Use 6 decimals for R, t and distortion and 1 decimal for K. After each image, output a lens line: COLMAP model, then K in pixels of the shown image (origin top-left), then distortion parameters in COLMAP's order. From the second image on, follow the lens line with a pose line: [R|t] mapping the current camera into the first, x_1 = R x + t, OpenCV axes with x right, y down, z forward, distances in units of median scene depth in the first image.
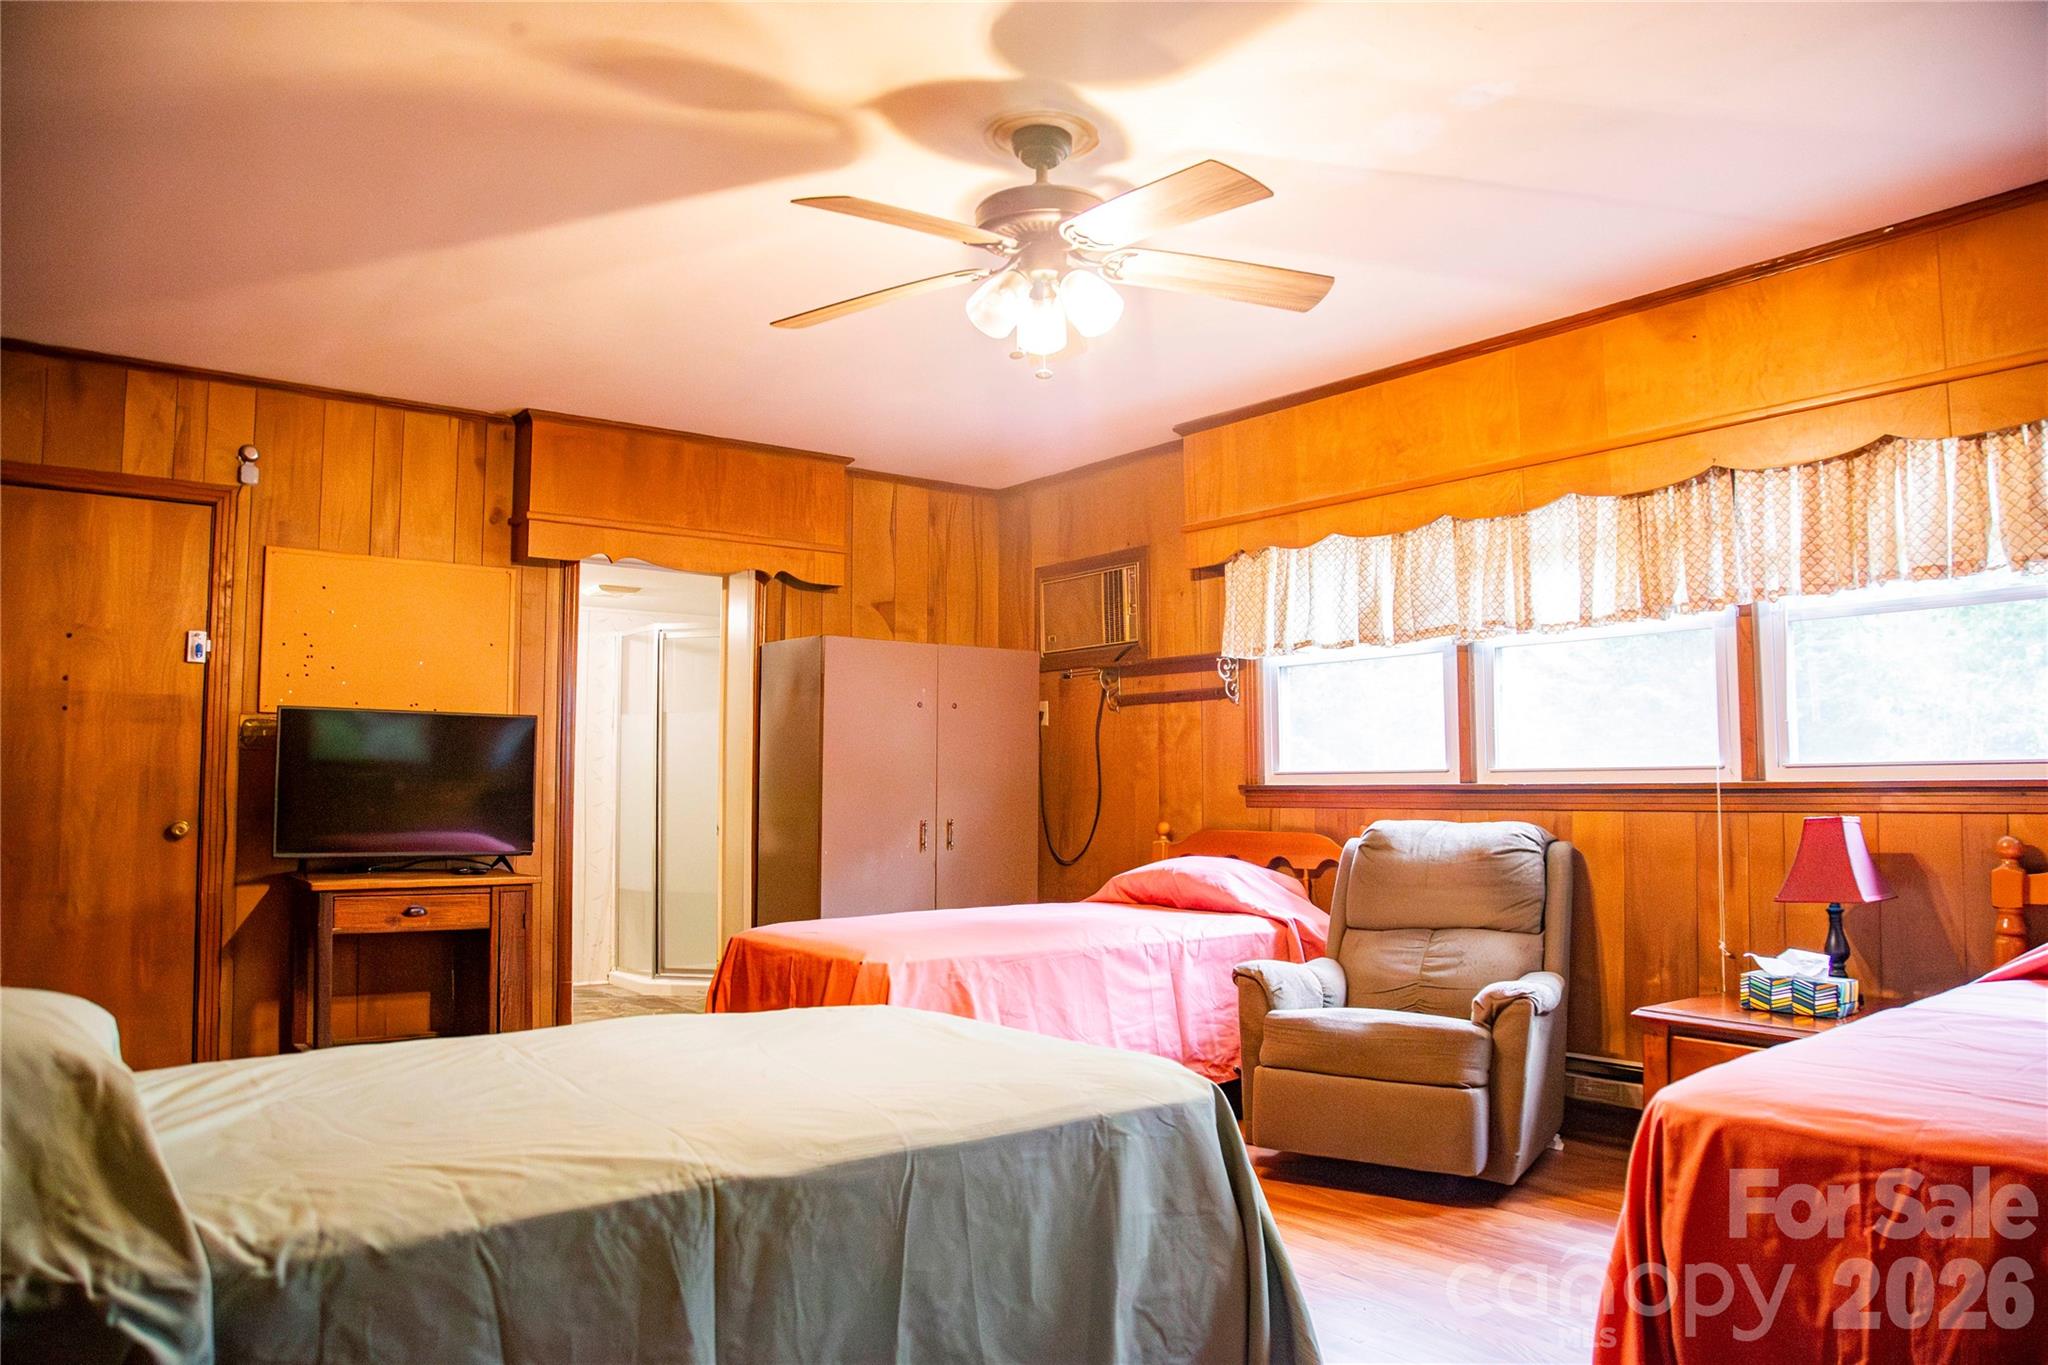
lens RADIAL K [[1416.4, 0, 1024.0], [0, 1416.4, 682.5], [0, 0, 1]] dist [-0.064304, -0.000815]
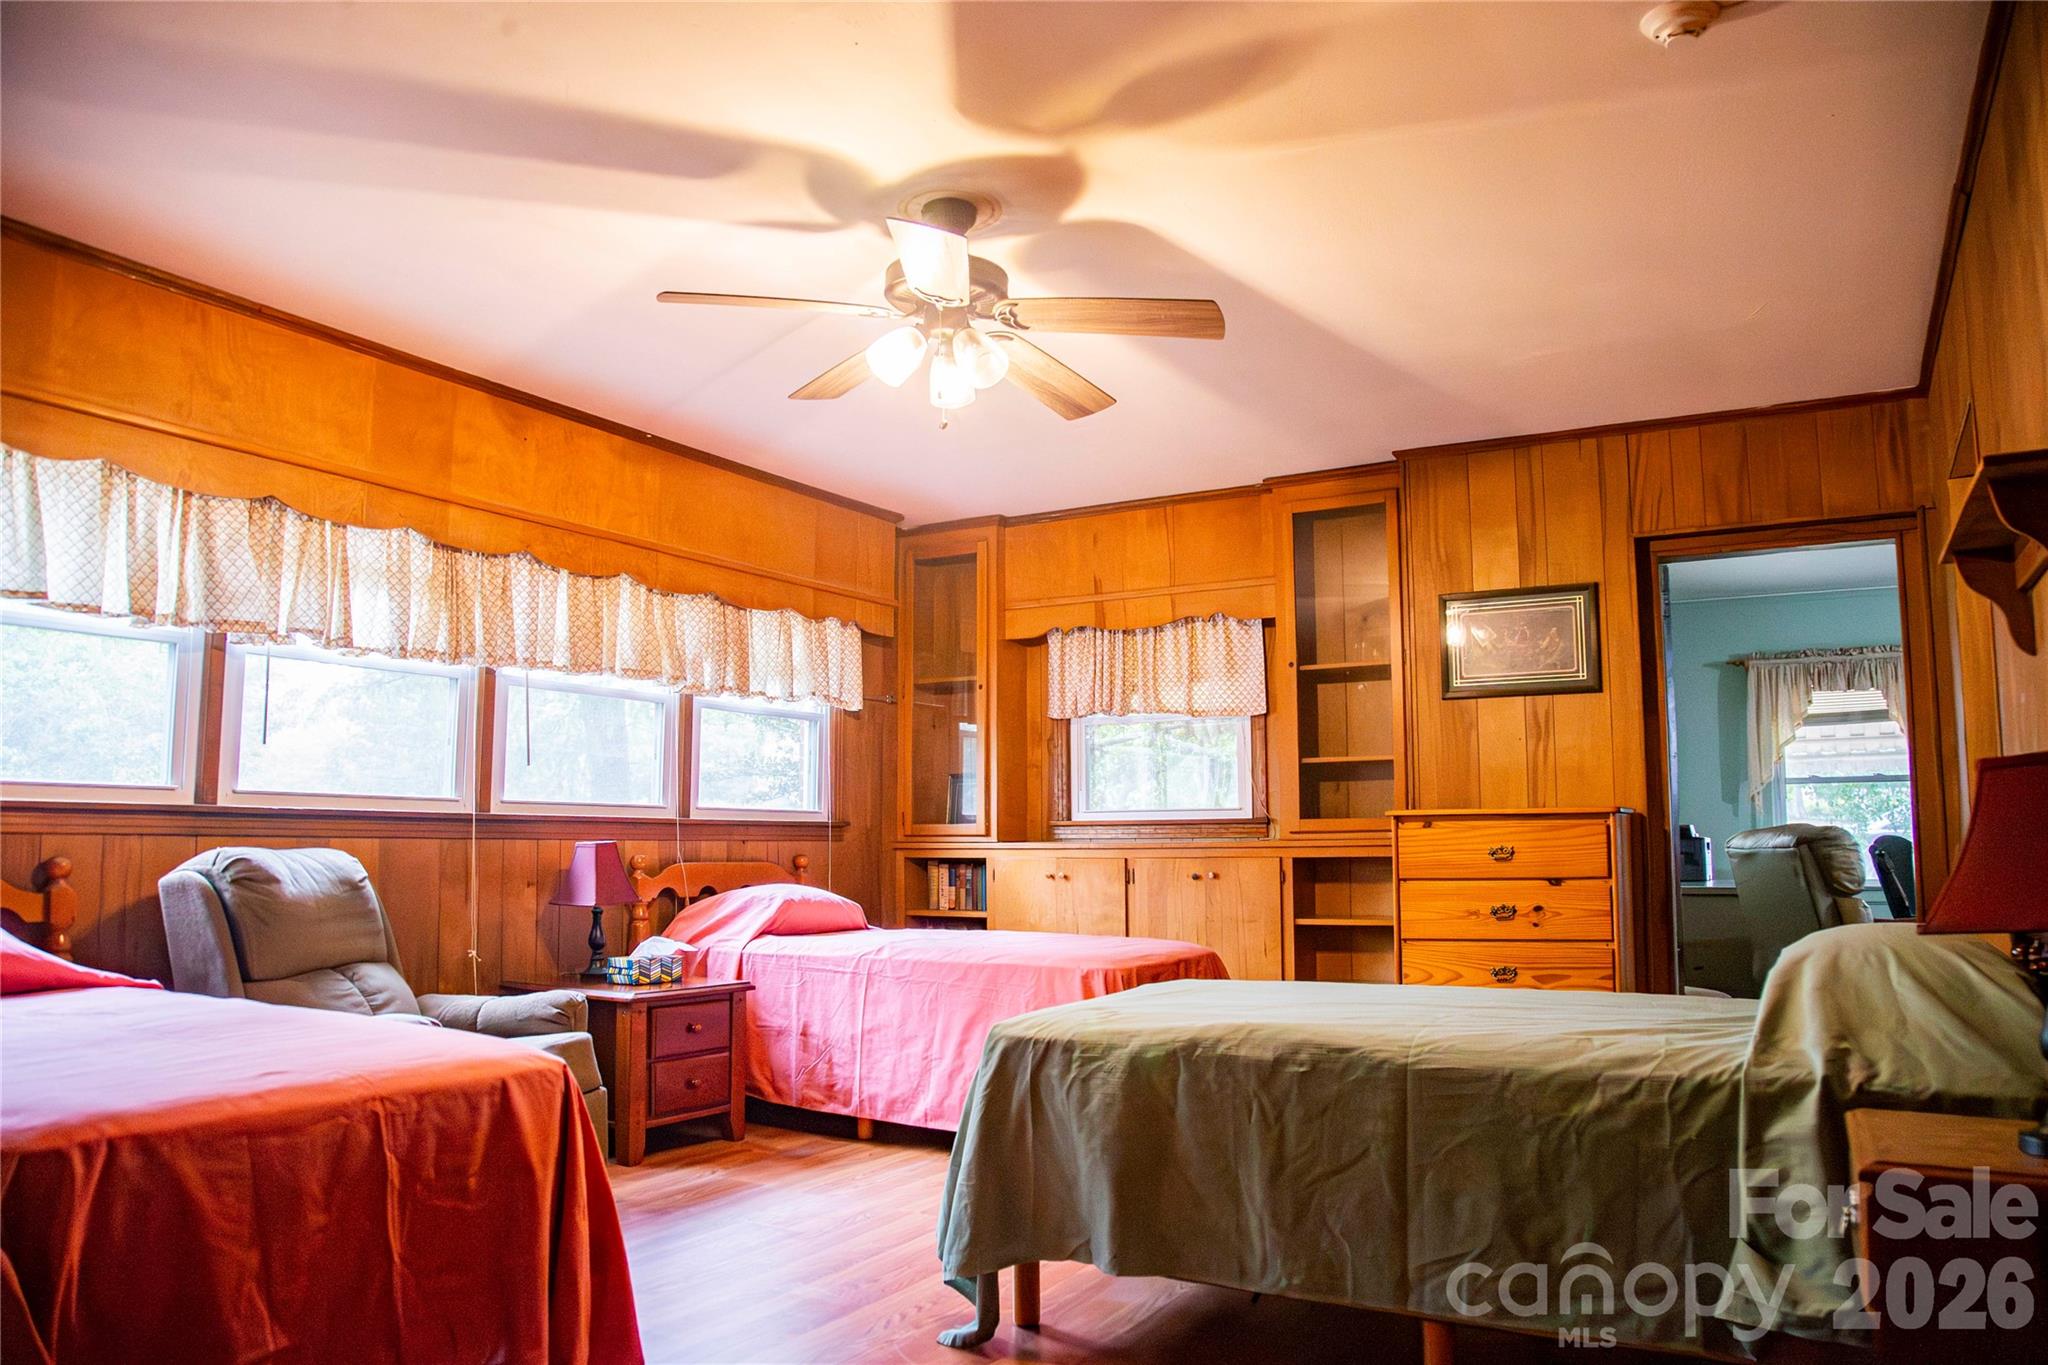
lens RADIAL K [[1416.4, 0, 1024.0], [0, 1416.4, 682.5], [0, 0, 1]] dist [-0.064304, -0.000815]
pose [[-0.370867, 0.112156, 0.921889, -0.768052], [-0.065842, 0.987007, -0.146566, 0.106137], [-0.926349, -0.115055, -0.358664, 1.015192]]
